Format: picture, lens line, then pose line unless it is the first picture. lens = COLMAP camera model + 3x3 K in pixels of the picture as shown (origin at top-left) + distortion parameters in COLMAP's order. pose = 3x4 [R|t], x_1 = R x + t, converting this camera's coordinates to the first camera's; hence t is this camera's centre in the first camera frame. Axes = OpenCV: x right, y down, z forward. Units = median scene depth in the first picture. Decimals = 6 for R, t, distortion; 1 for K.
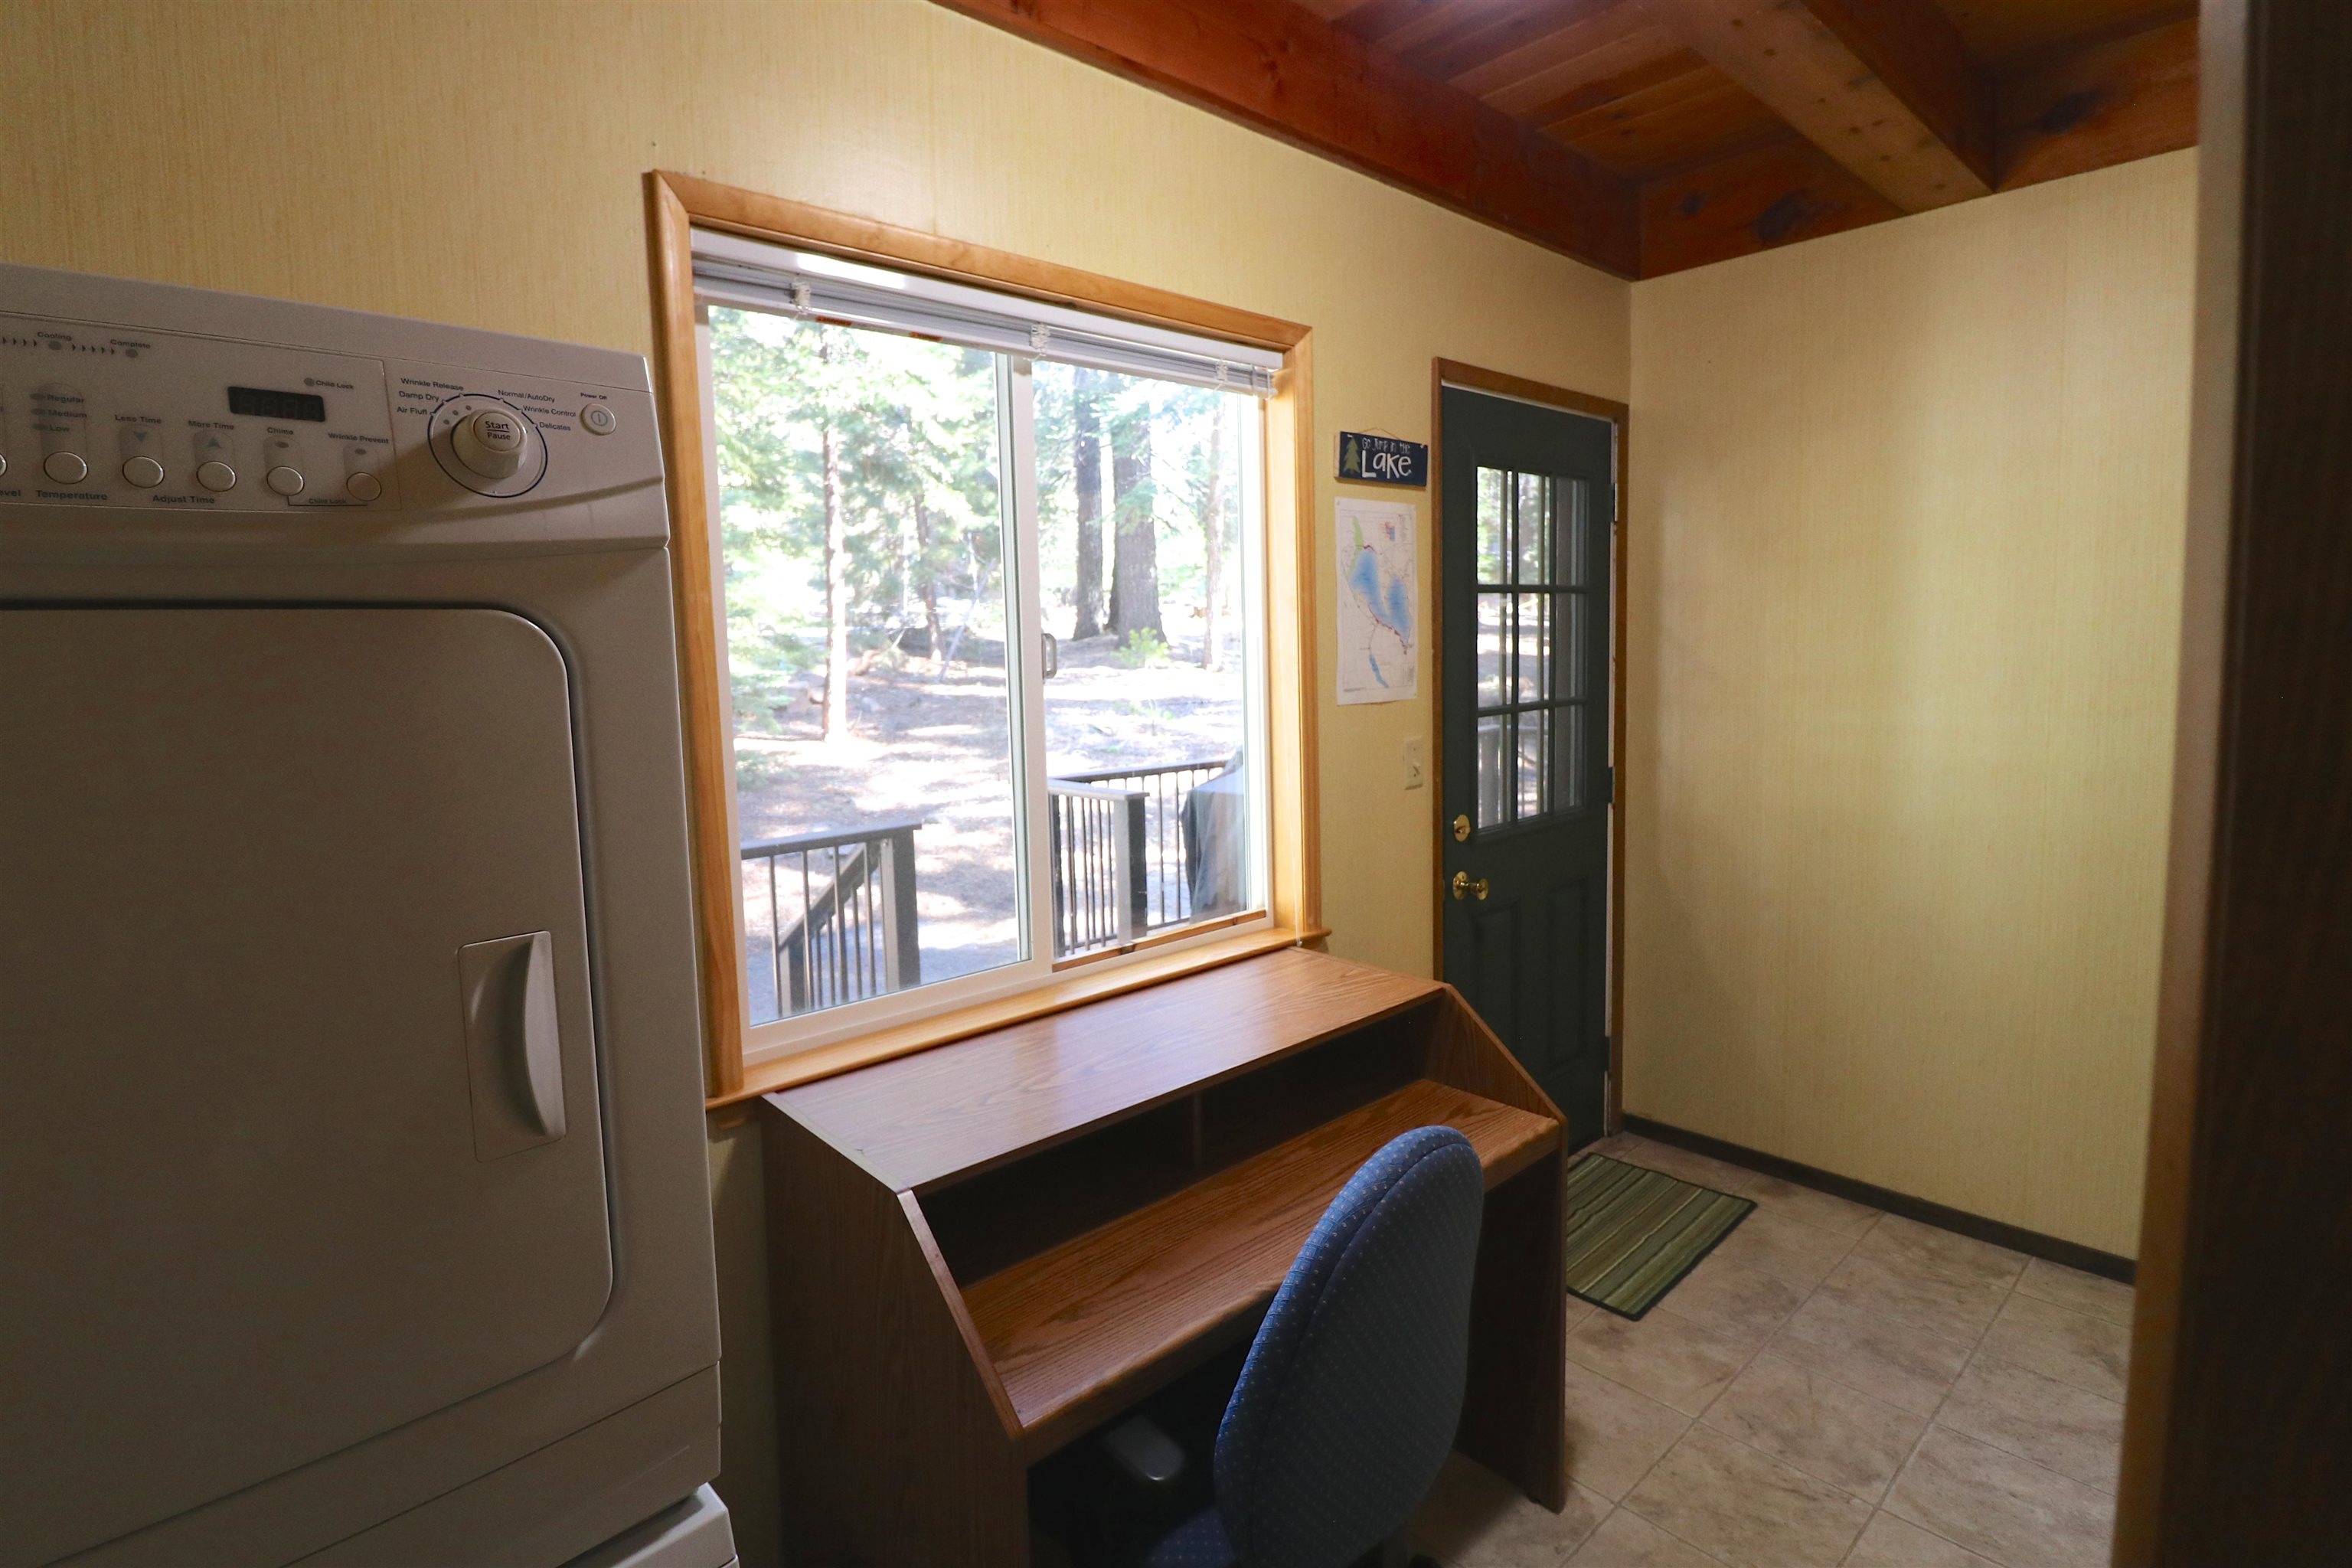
lens RADIAL K [[1102.9, 0, 1168.9], [0, 1102.9, 741.6], [0, 0, 1]] dist [-0.000300, -0.012132]
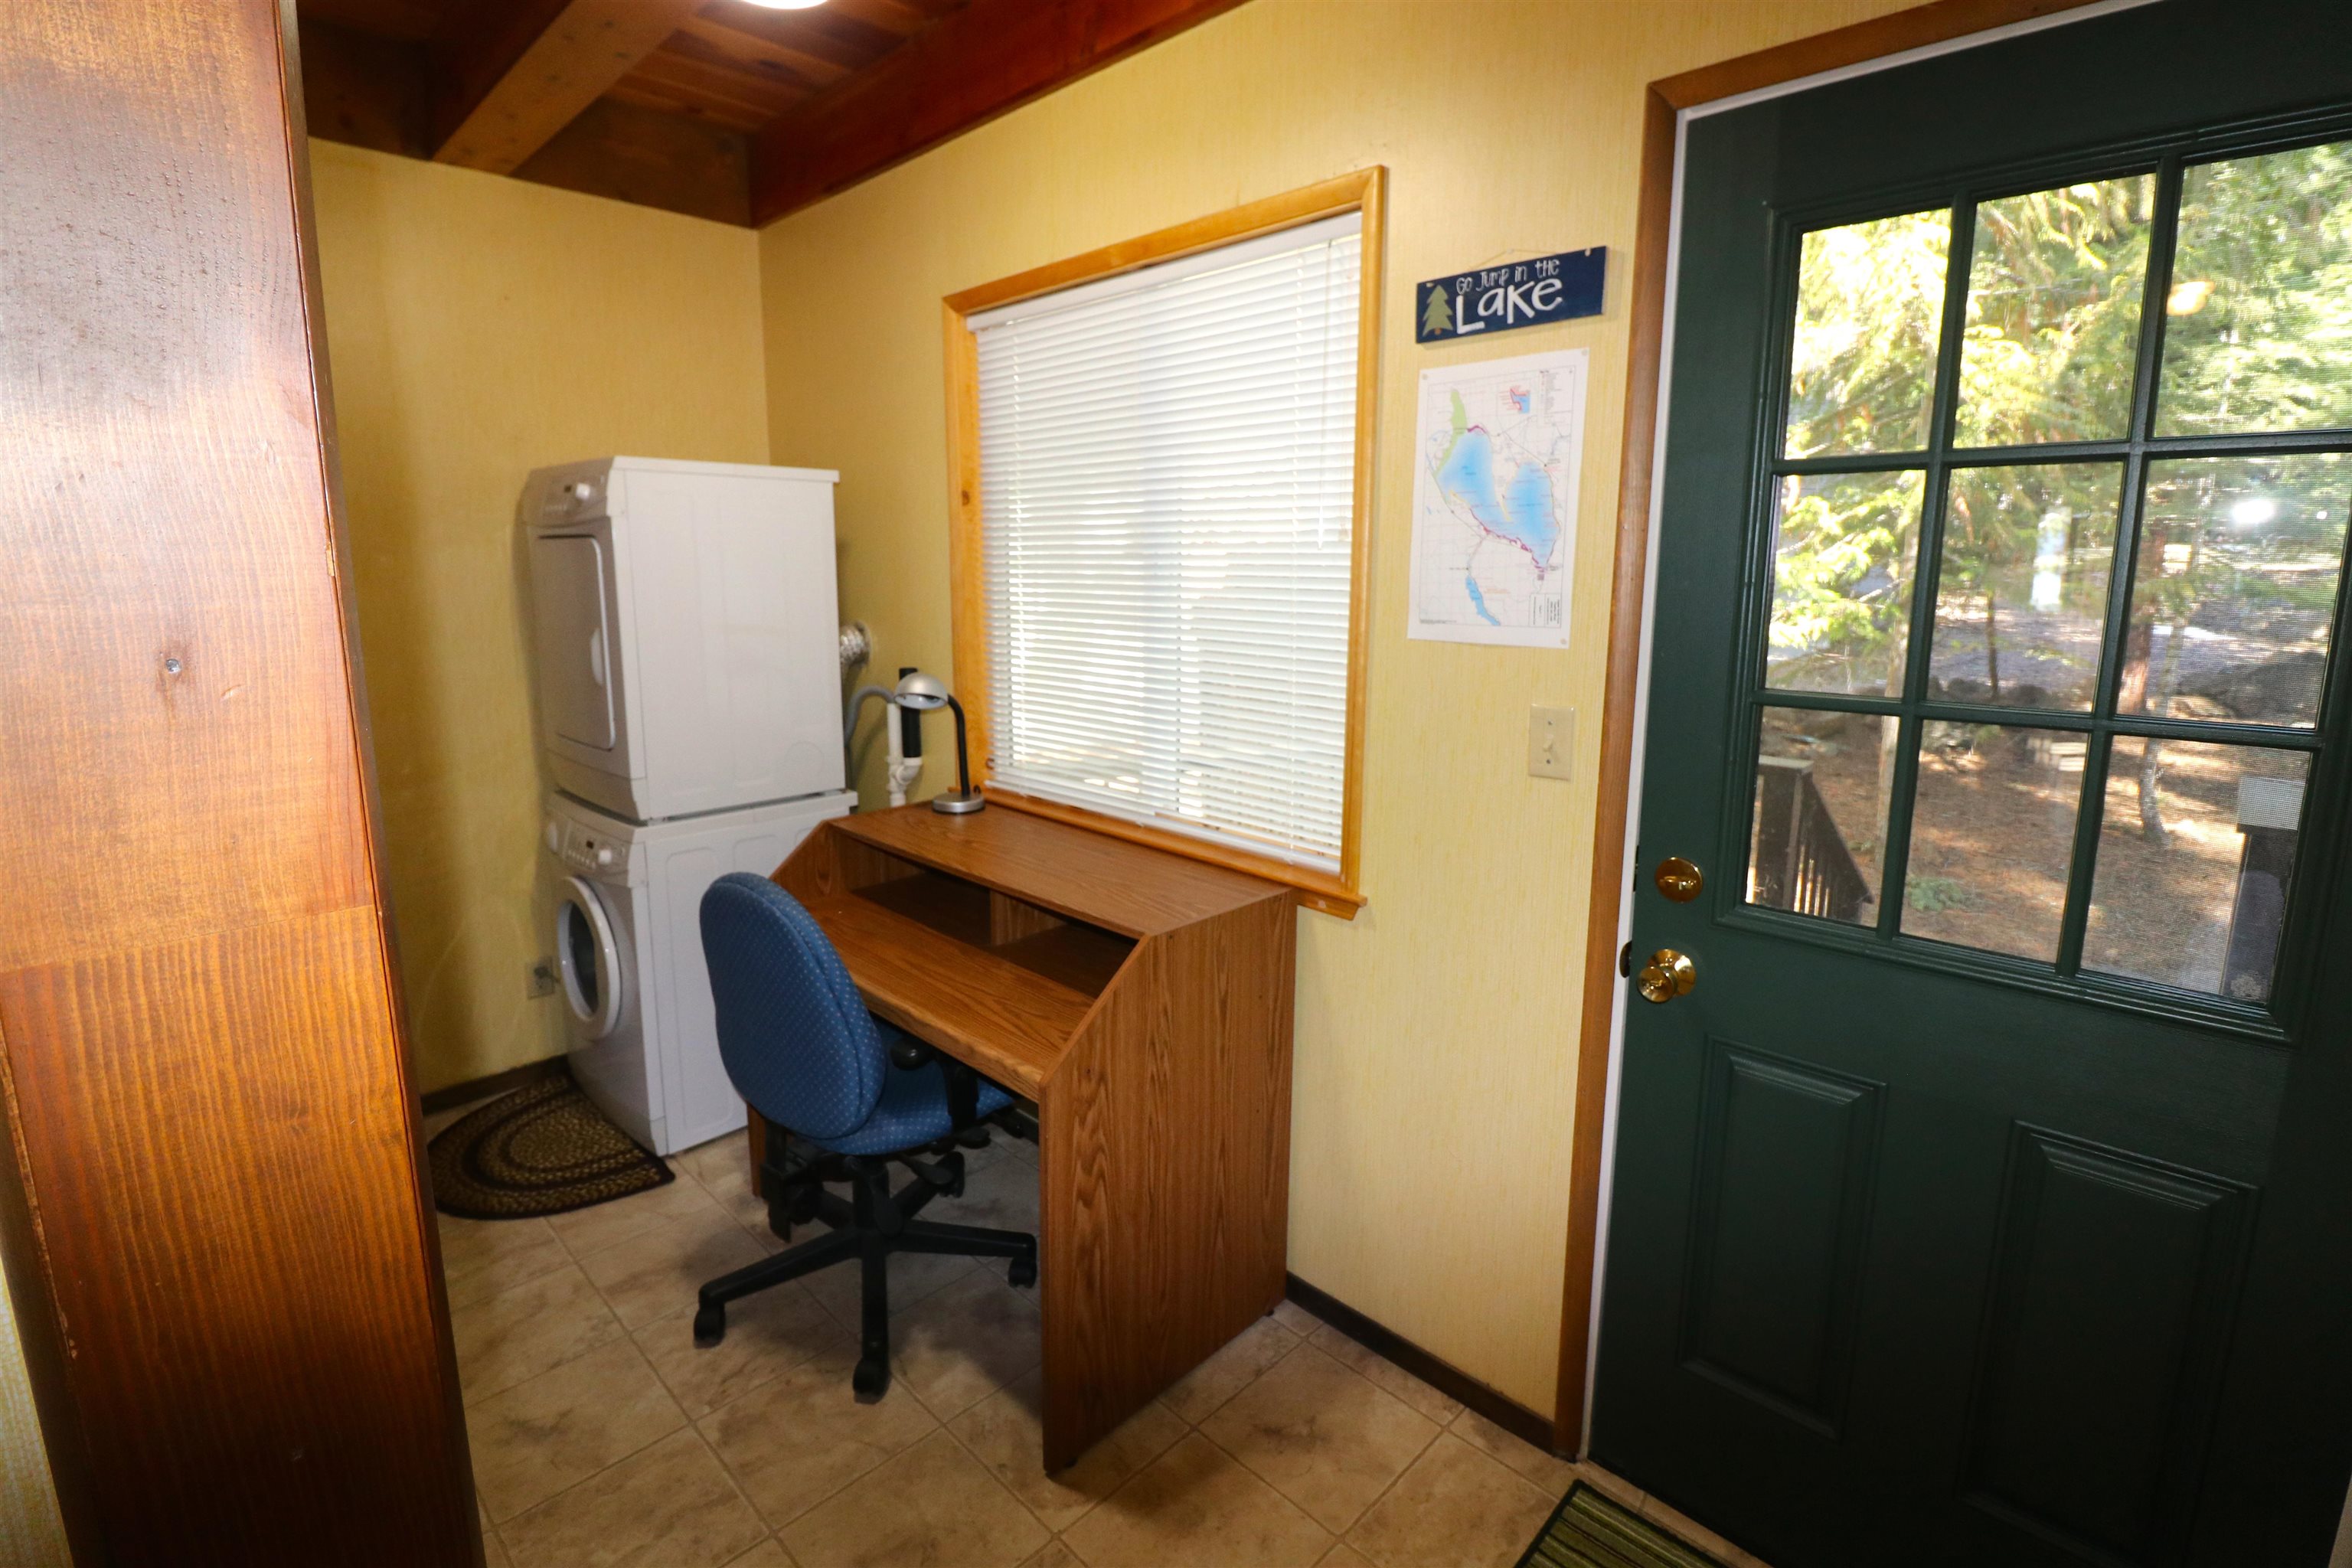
lens RADIAL K [[1102.9, 0, 1168.9], [0, 1102.9, 741.6], [0, 0, 1]] dist [-0.000300, -0.012132]
pose [[0.069609, 0.186389, -0.980007, 0.910176], [-0.097728, 0.978939, 0.179244, -0.083518], [0.992776, 0.083297, 0.086359, 0.745348]]
